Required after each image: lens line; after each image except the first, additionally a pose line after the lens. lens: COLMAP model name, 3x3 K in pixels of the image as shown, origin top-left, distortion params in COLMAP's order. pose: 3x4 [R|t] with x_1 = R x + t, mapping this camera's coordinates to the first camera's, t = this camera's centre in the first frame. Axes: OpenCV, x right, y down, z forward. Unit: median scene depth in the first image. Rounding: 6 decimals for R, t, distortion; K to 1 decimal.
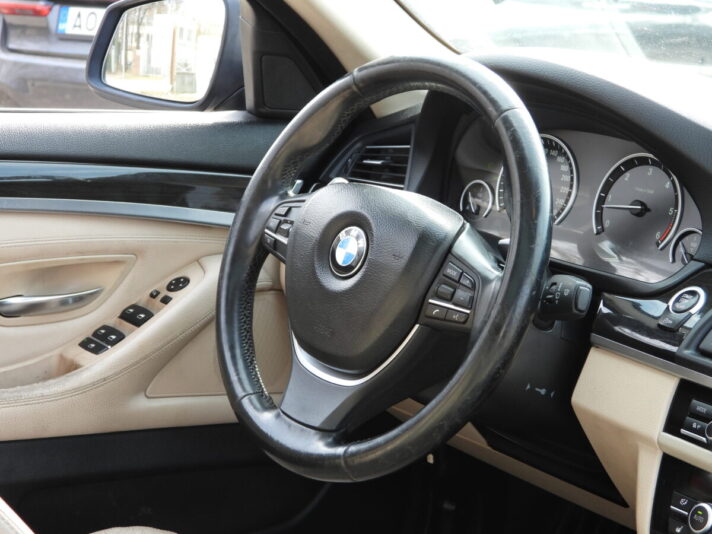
lens RADIAL K [[1859.9, 0, 357.9], [0, 1859.9, 266.4], [0, 0, 1]] dist [-0.050623, 0.000000]
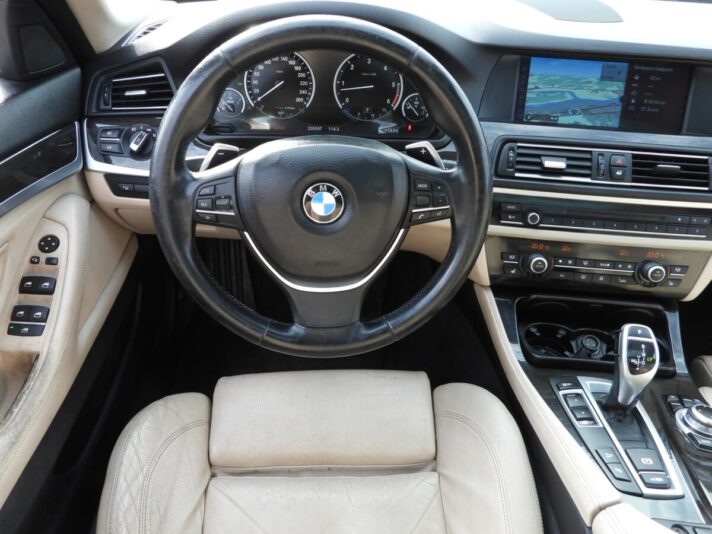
lens RADIAL K [[539.3, 0, 356.9], [0, 539.3, 266.8], [0, 0, 1]] dist [-0.029951, 0.024160]
pose [[0.607709, -0.501506, 0.615778, -0.236003], [0.148401, 0.833436, 0.532317, -0.161707], [-0.780171, -0.232111, 0.580910, 0.750347]]
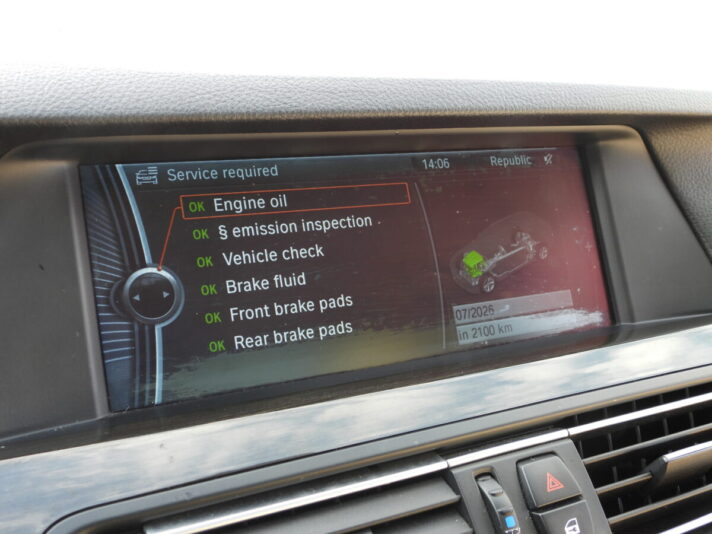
lens RADIAL K [[805.6, 0, 353.2], [0, 805.6, 267.2], [0, 0, 1]] dist [-0.045628, 0.000000]
pose [[0.086204, -0.319889, 0.943525, 0.081131], [0.160319, 0.939162, 0.303763, -0.061646], [-0.983294, 0.125080, 0.132244, 0.879652]]
